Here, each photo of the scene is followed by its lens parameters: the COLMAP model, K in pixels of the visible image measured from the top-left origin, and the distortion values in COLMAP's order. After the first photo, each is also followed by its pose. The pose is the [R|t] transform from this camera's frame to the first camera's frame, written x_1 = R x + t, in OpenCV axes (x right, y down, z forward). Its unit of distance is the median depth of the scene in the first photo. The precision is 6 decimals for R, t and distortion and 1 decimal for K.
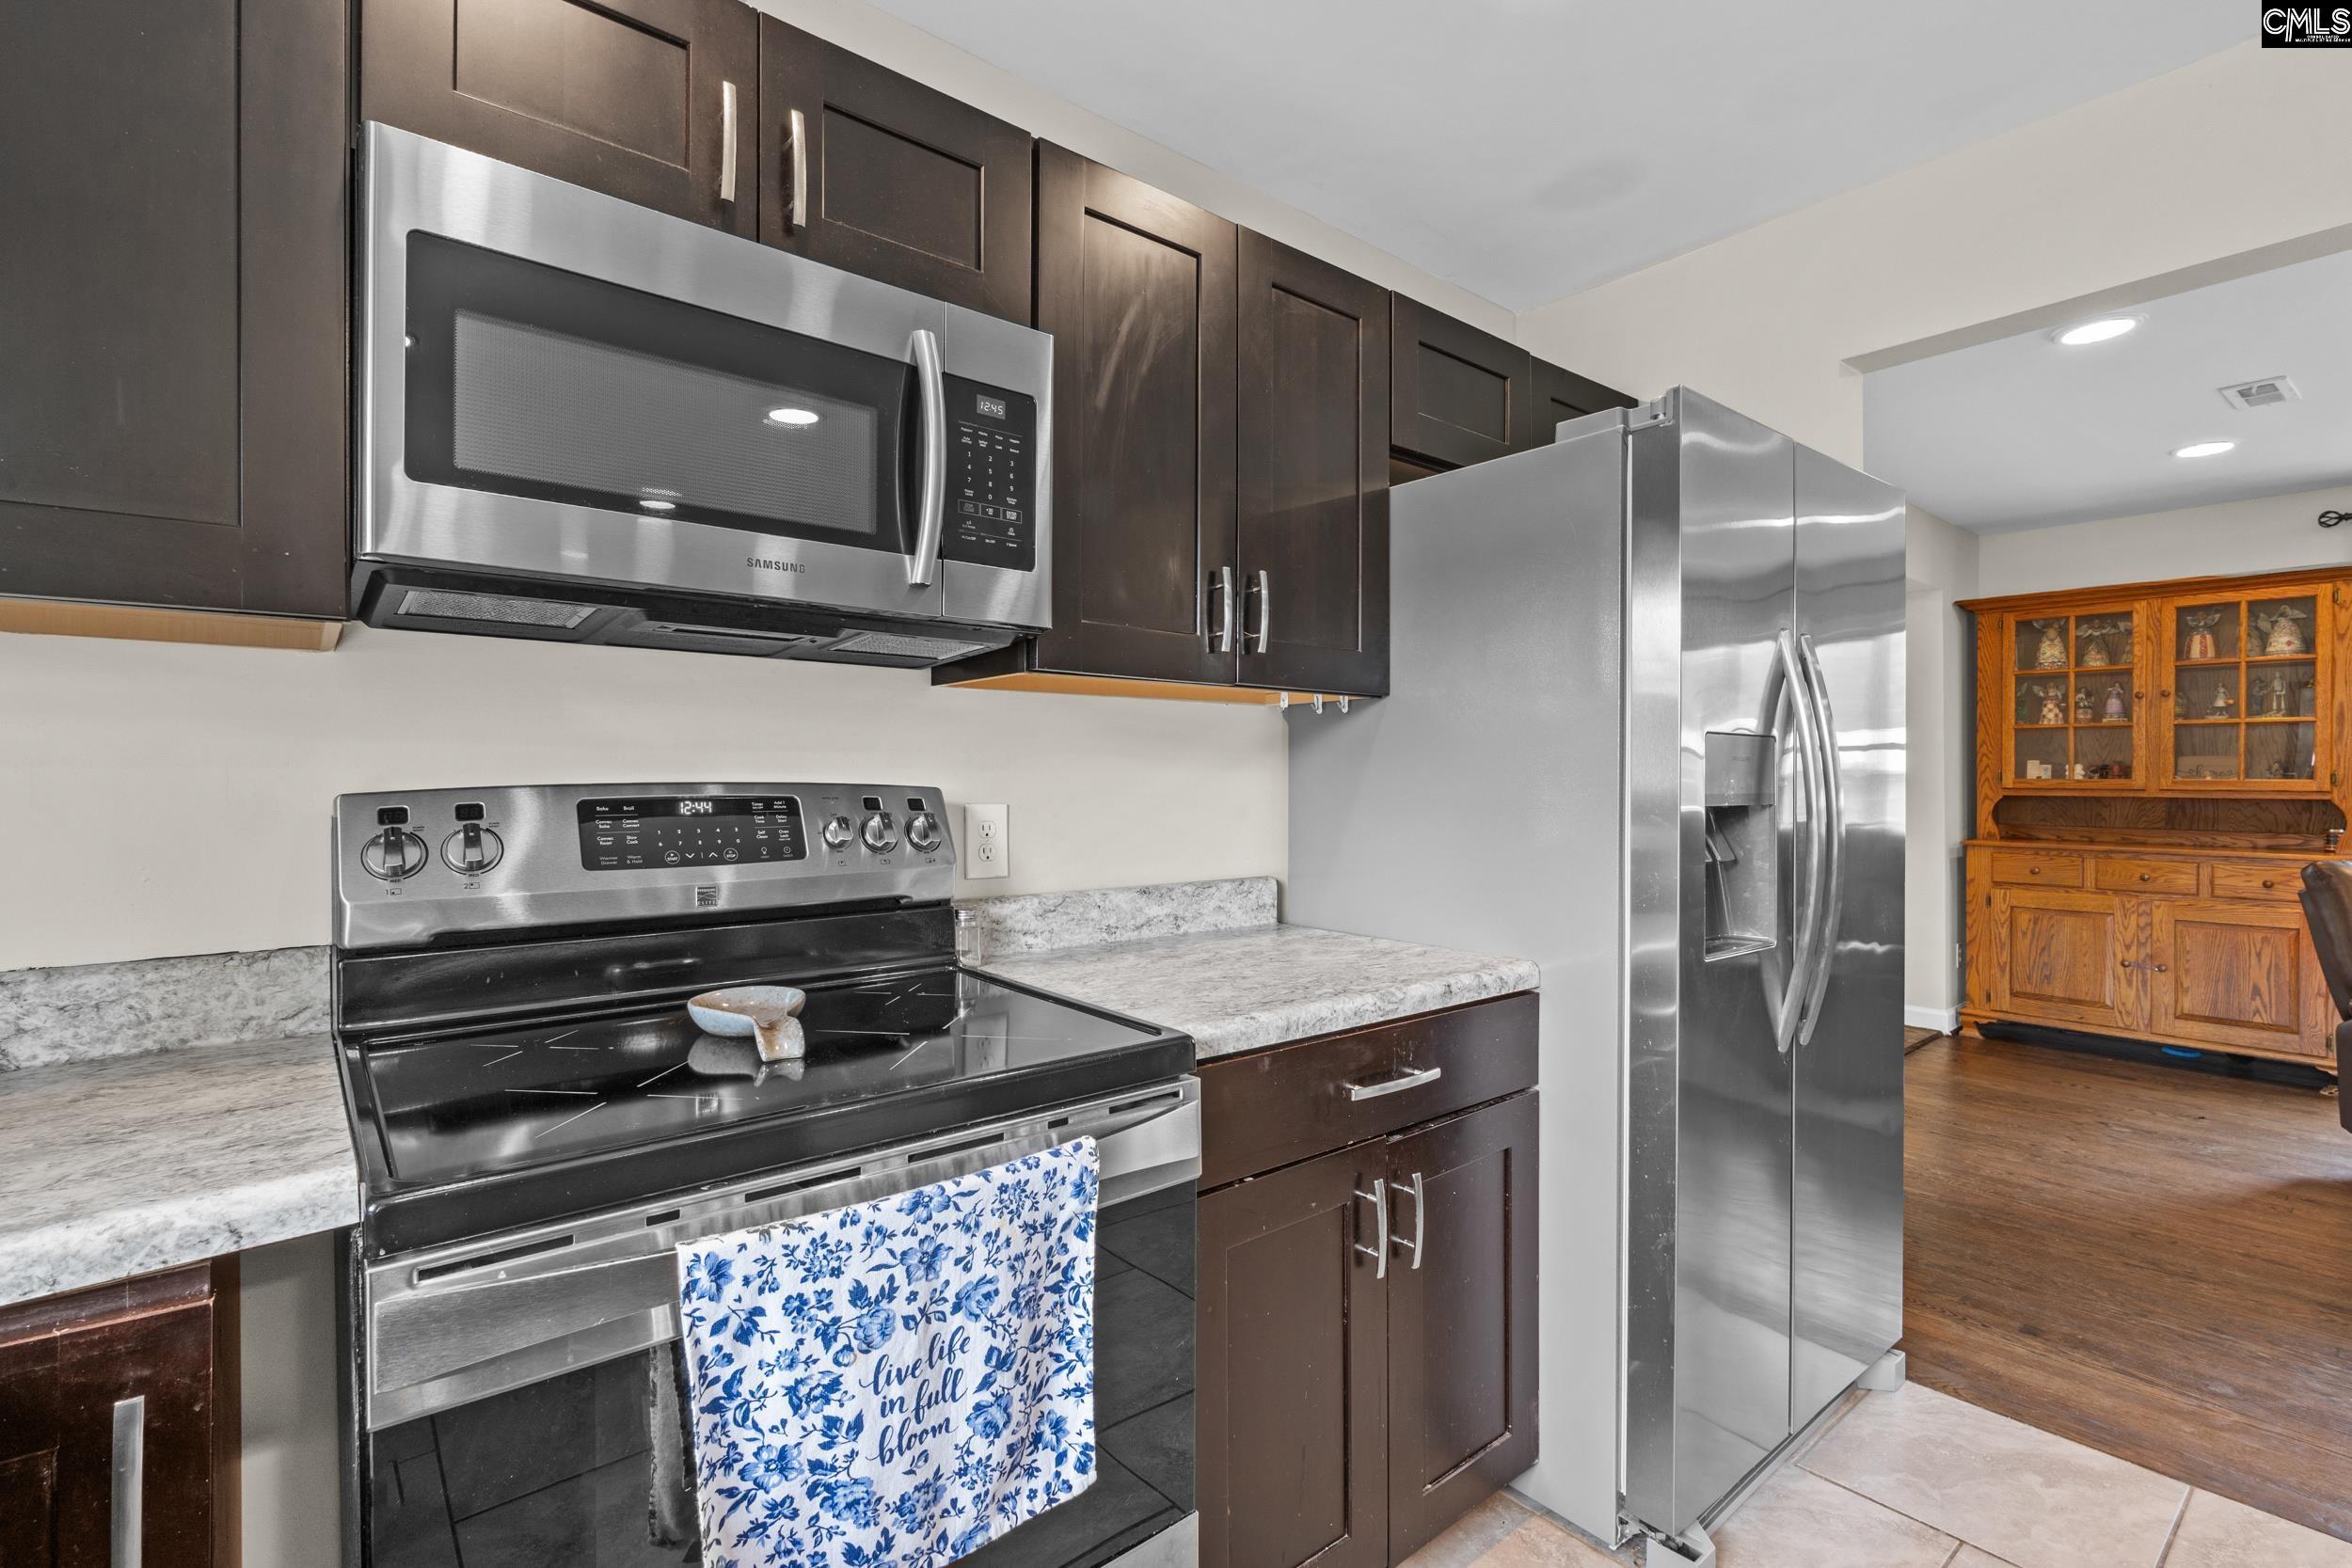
lens RADIAL K [[1085.3, 0, 1169.5], [0, 1085.3, 774.0], [0, 0, 1]] dist [-0.003861, -0.001530]
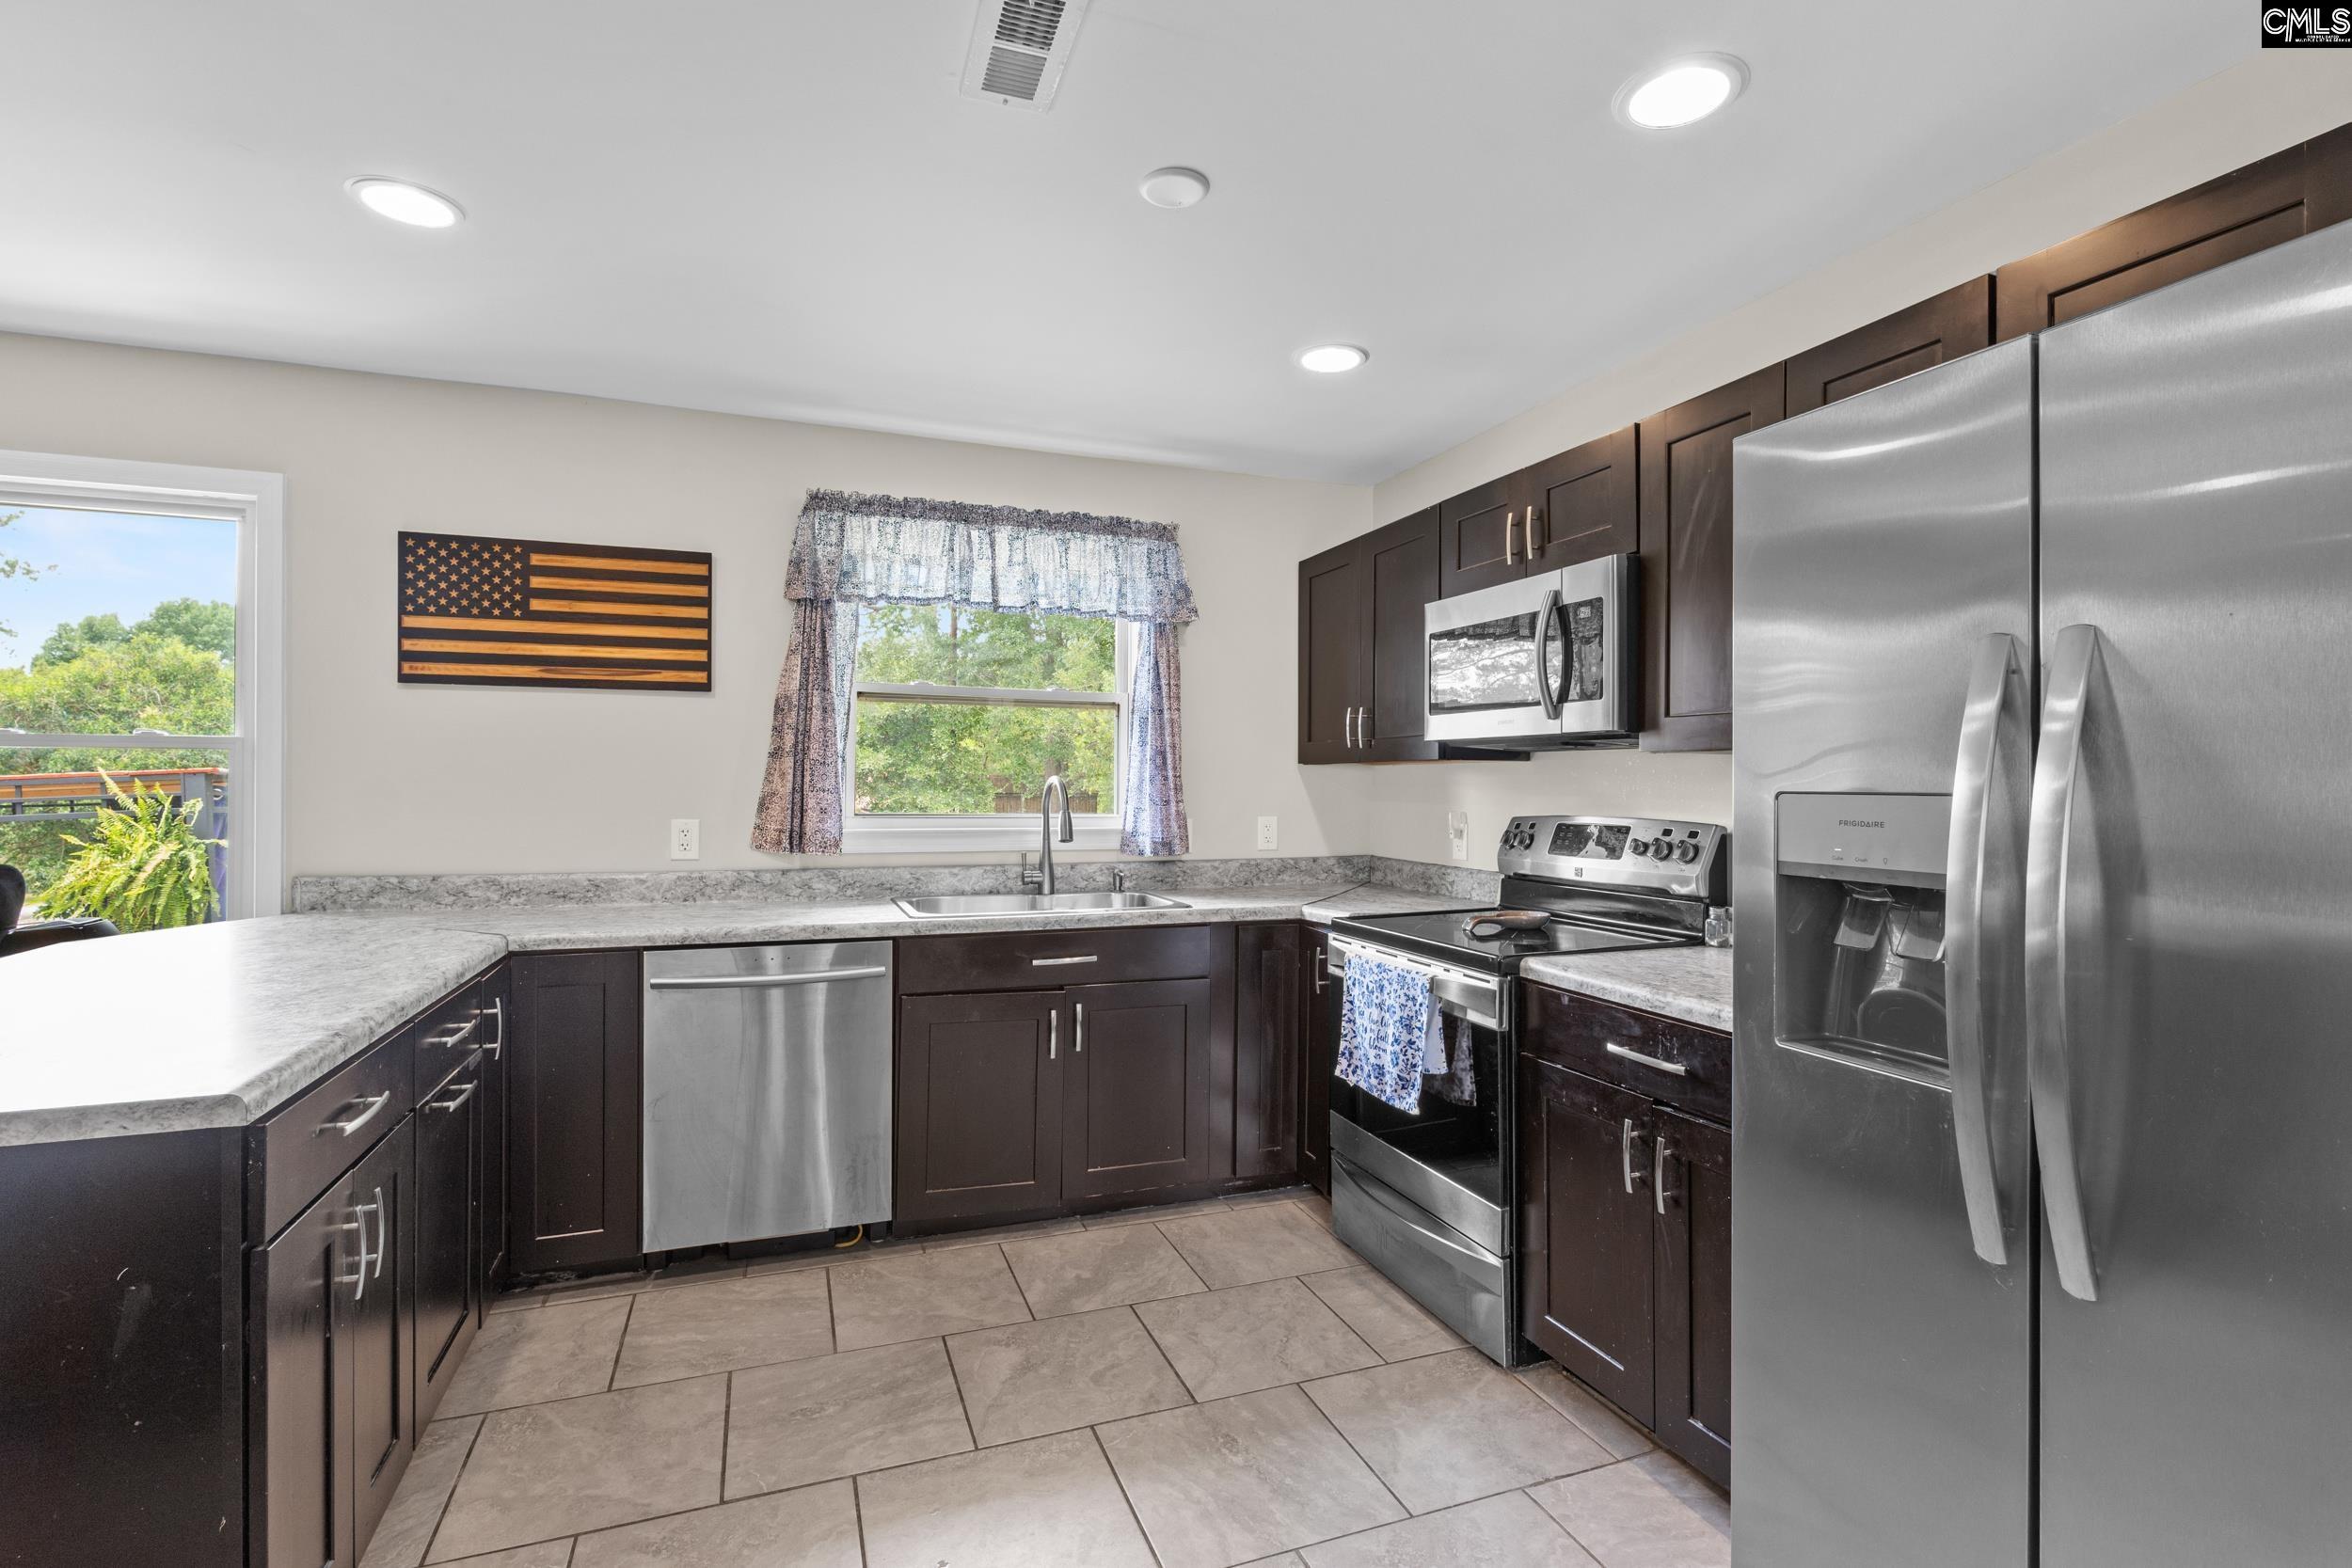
lens RADIAL K [[1085.3, 0, 1168.5], [0, 1085.3, 778.8], [0, 0, 1]] dist [-0.003861, -0.001530]
pose [[-0.325651, -0.005716, -0.945473, 1.807351], [-0.001206, 0.999983, -0.005630, -0.053890], [0.945489, -0.000693, -0.325652, 0.960050]]
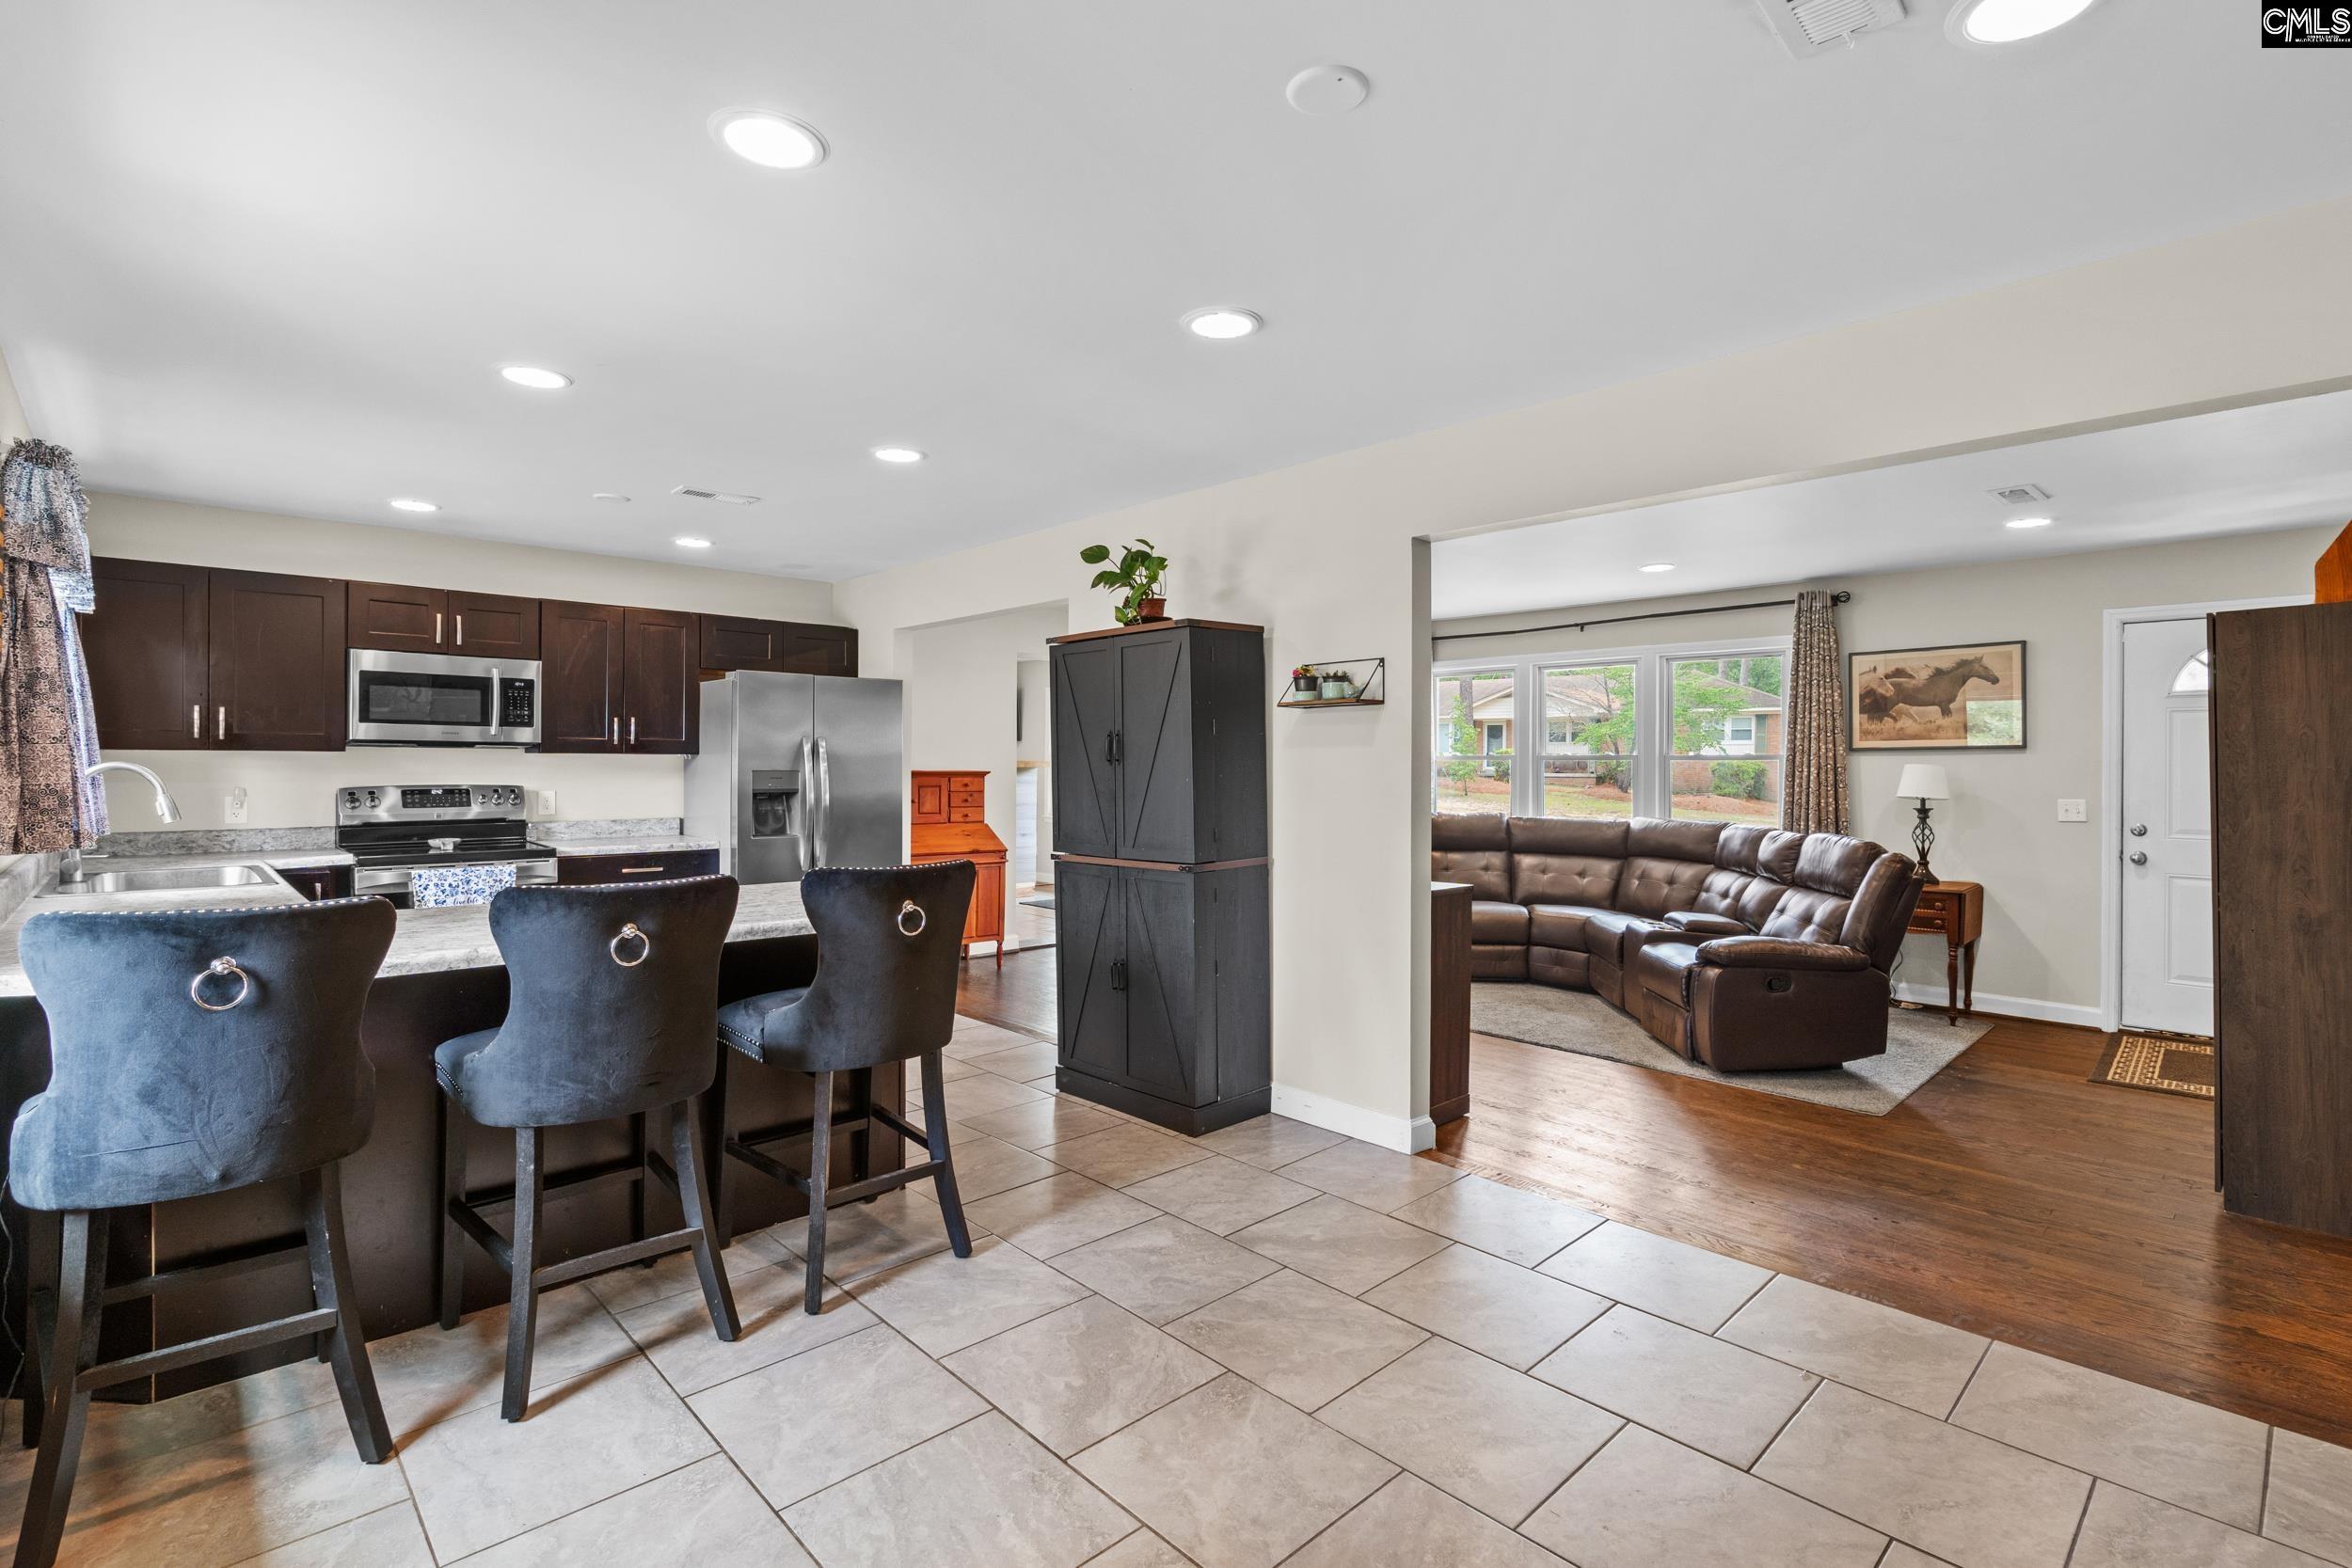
lens RADIAL K [[1085.3, 0, 1172.0], [0, 1085.3, 772.3], [0, 0, 1]] dist [-0.003861, -0.001530]
pose [[0.997962, 0.005391, 0.063581, 1.874243], [-0.006137, 0.999915, 0.011536, -0.095351], [-0.063513, -0.011902, 0.997910, -2.908617]]
